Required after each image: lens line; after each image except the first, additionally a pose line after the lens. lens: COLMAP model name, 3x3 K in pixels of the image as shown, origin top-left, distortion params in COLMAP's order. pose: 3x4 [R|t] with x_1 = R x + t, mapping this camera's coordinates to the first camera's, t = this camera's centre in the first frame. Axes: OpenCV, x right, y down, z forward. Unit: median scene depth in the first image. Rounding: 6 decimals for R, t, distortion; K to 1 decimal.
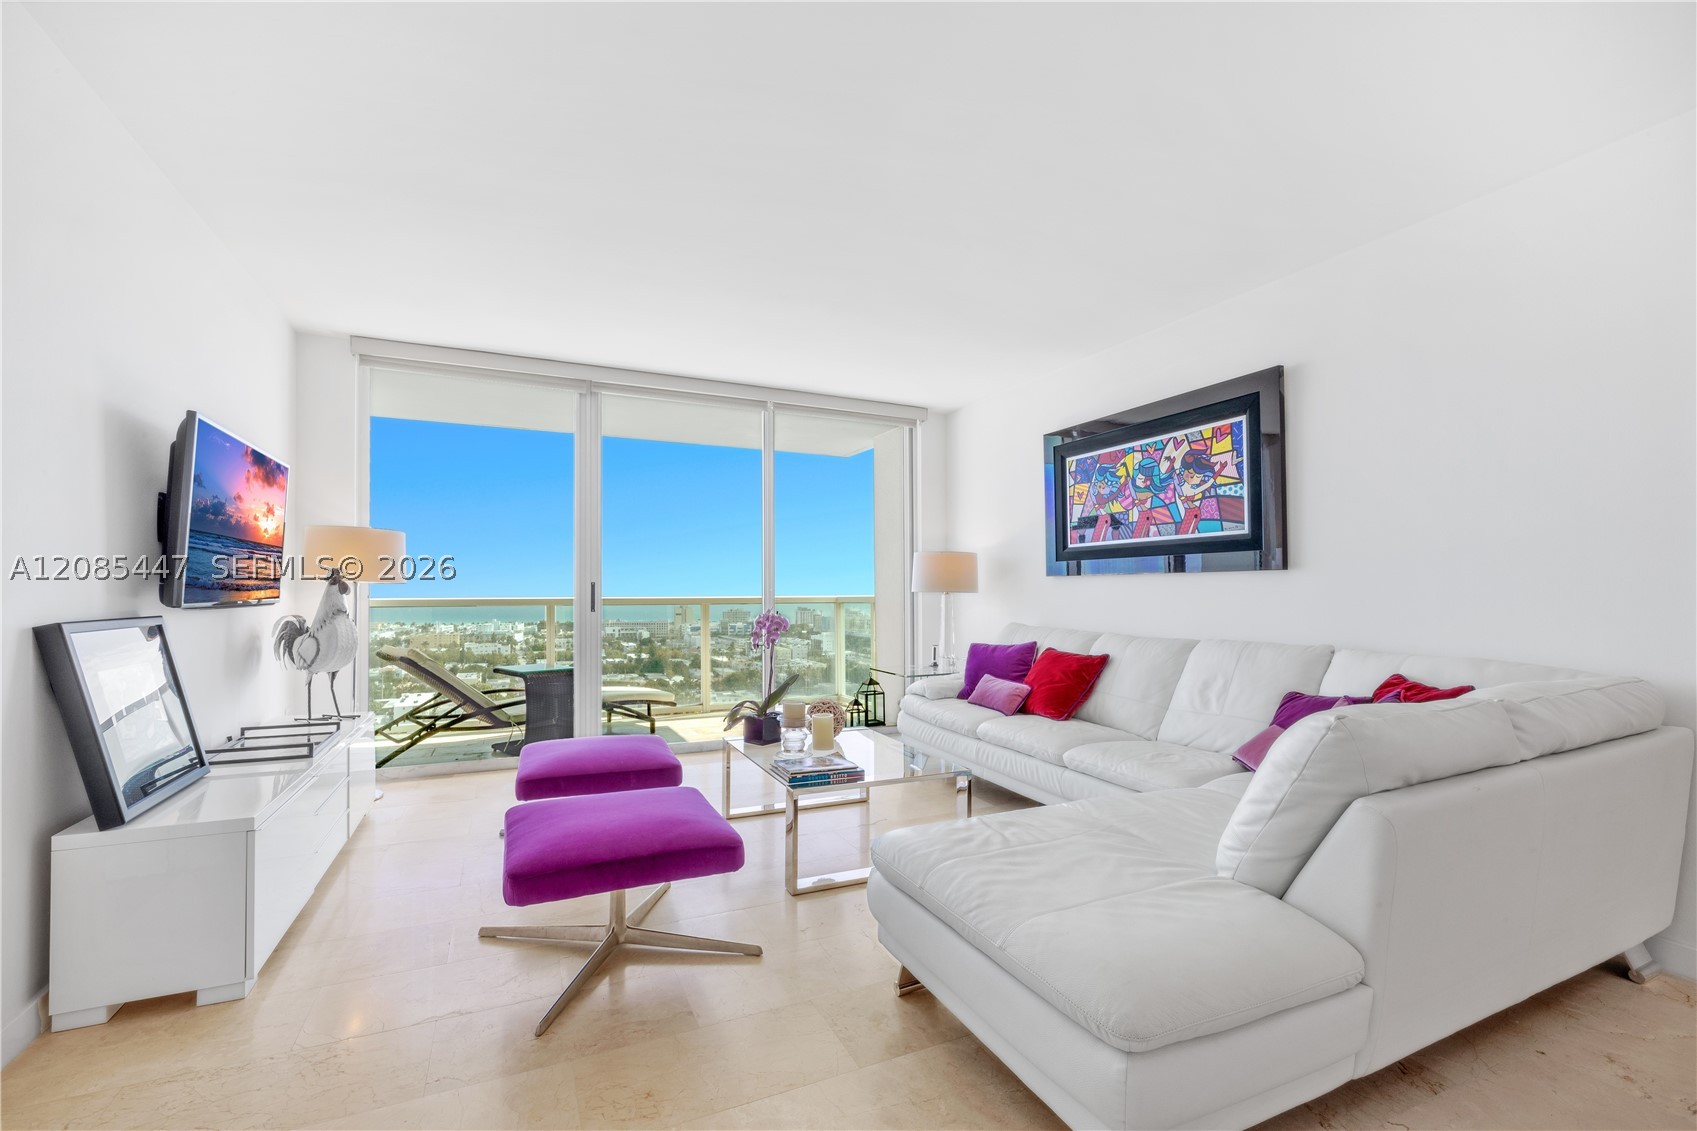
lens RADIAL K [[734.4, 0, 850.8], [0, 734.4, 550.6], [0, 0, 1]] dist [0.002226, -0.000054]
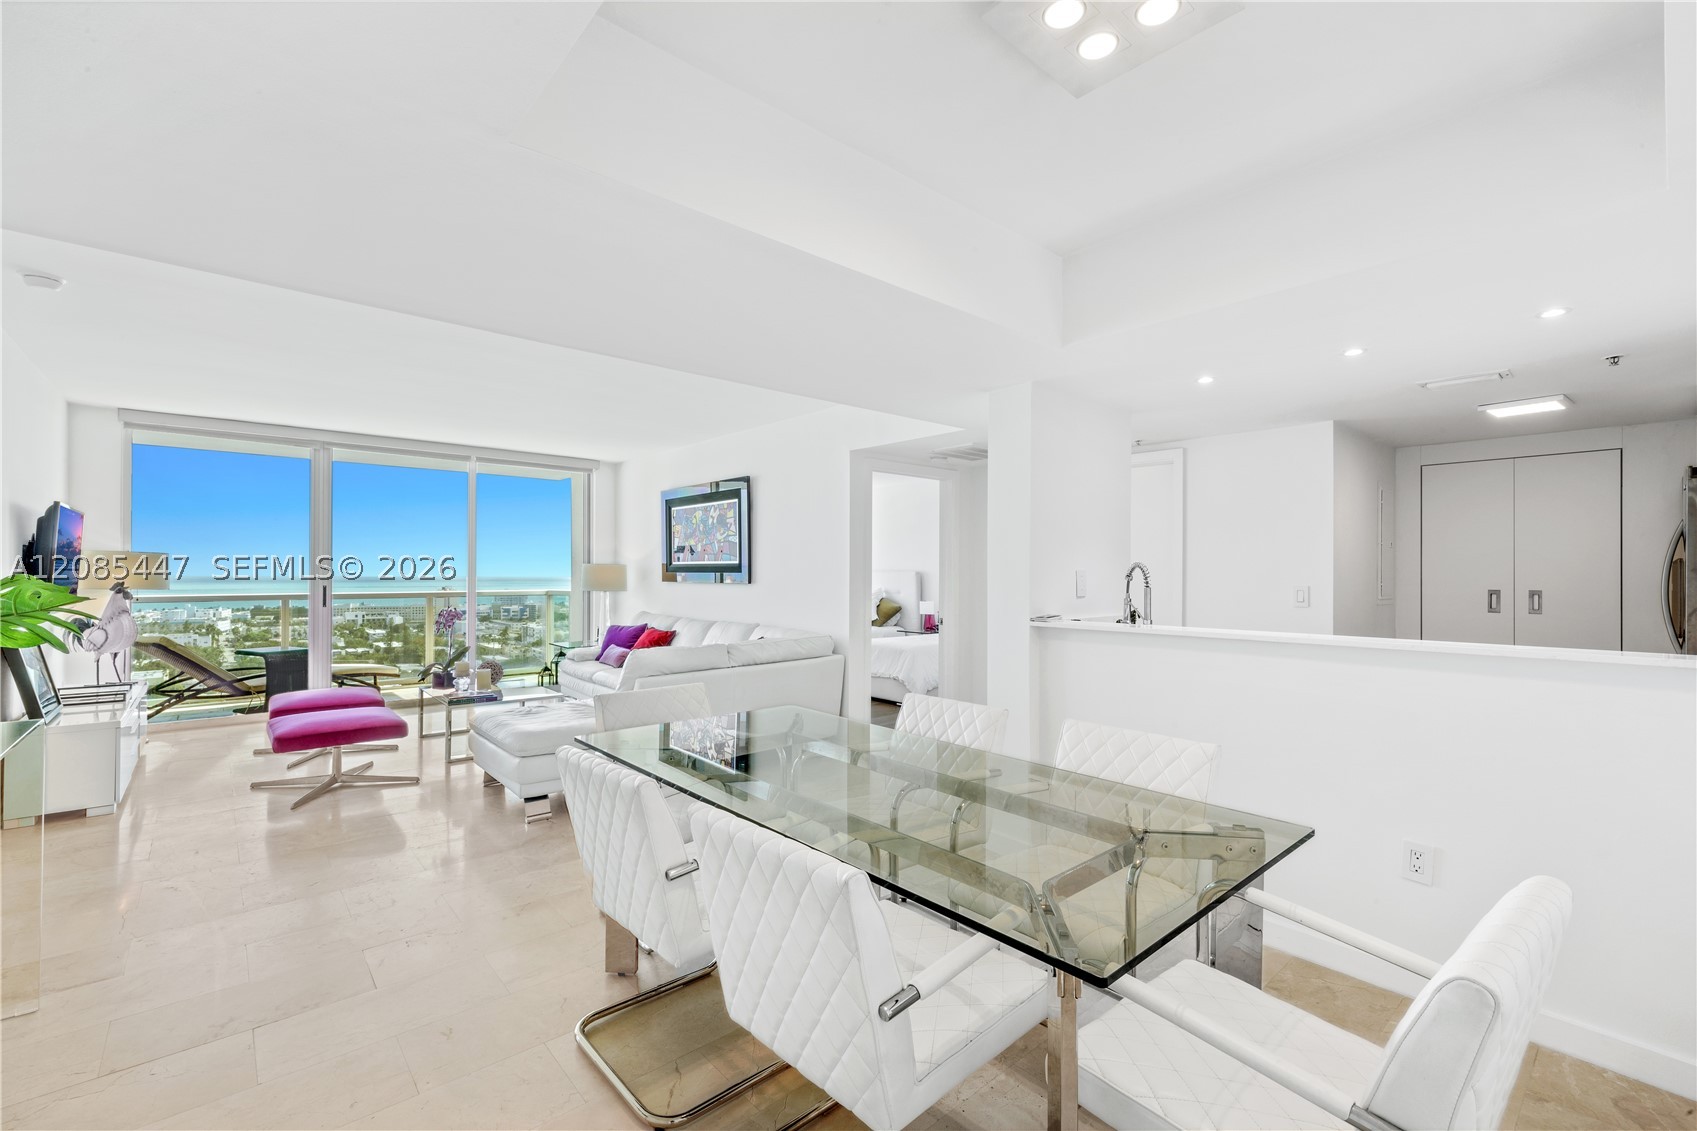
lens RADIAL K [[734.4, 0, 850.8], [0, 734.4, 550.6], [0, 0, 1]] dist [0.002226, -0.000054]
pose [[0.960829, 0.011996, 0.276884, 0.250232], [-0.018963, 0.999567, 0.022497, -0.084341], [-0.276494, -0.026866, 0.960640, -0.694766]]
